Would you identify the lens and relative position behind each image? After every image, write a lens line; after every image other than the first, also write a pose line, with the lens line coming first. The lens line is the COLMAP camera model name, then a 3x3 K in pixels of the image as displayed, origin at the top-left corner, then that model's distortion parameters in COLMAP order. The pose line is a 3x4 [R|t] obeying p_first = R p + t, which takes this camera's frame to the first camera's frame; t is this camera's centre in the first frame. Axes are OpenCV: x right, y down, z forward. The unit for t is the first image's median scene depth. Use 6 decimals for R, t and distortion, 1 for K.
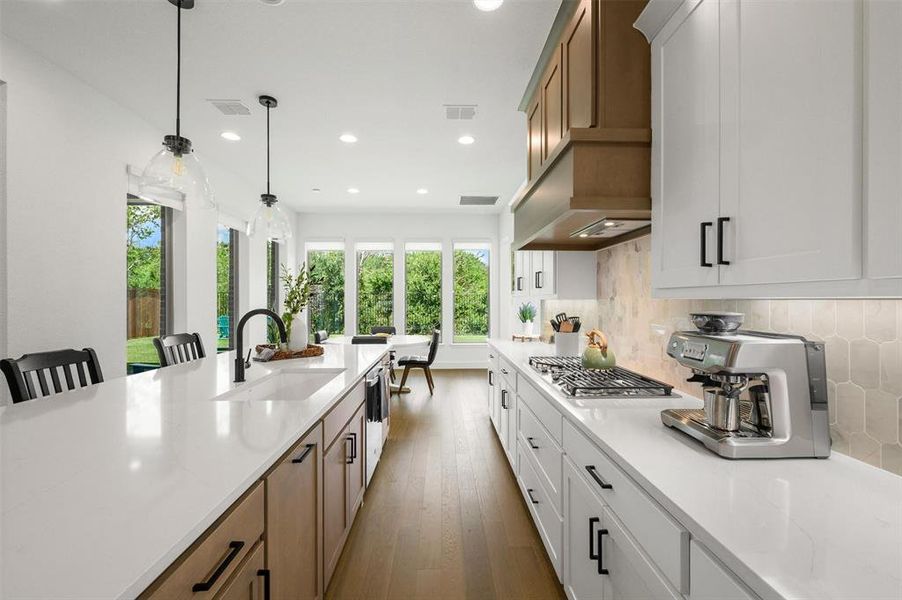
lens RADIAL K [[369.7, 0, 454.0], [0, 369.7, 301.8], [0, 0, 1]] dist [0.000040, 0.000087]
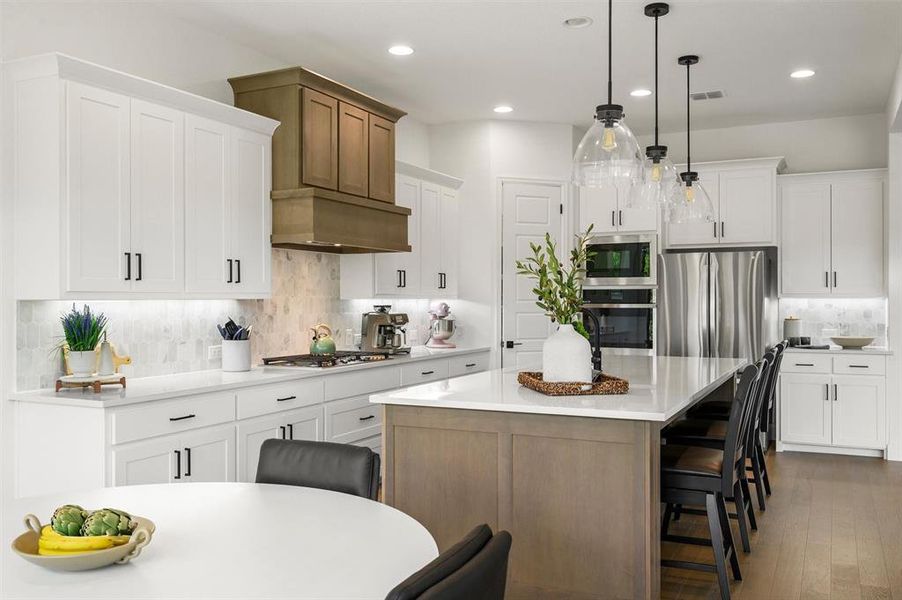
lens RADIAL K [[783.9, 0, 472.4], [0, 783.9, 300.9], [0, 0, 1]] dist [-0.000066, -0.000277]
pose [[-0.889557, 0.000818, 0.456823, -0.835465], [0.004090, 0.999973, 0.006173, -0.009503], [-0.456805, 0.007360, -0.889536, 2.057005]]
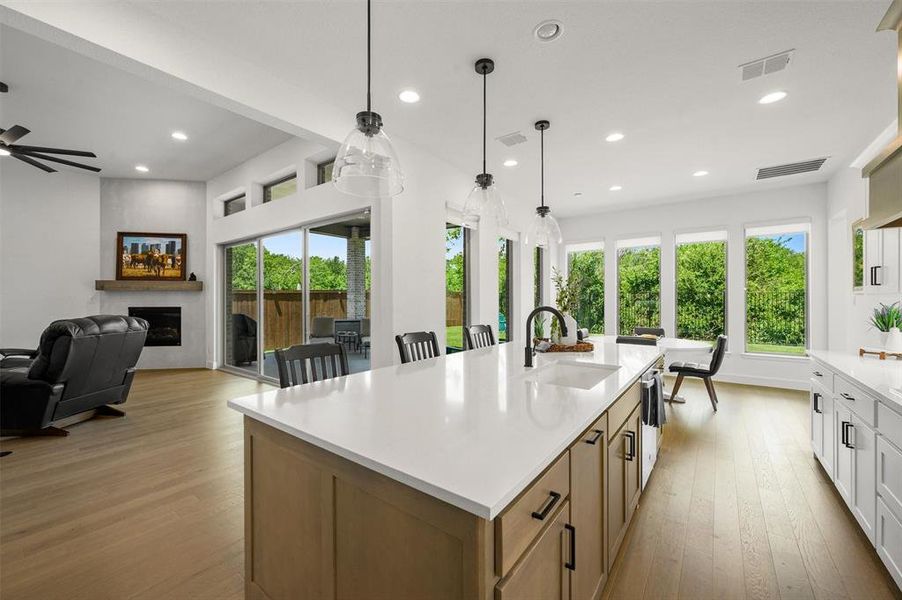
lens RADIAL K [[359.3, 0, 447.0], [0, 359.3, 300.1], [0, 0, 1]] dist [-0.002881, -0.000178]
pose [[0.775668, 0.002198, -0.631137, -0.029216], [-0.003738, 0.999992, -0.001113, 0.001262], [0.631130, 0.003223, 0.775671, -0.044562]]
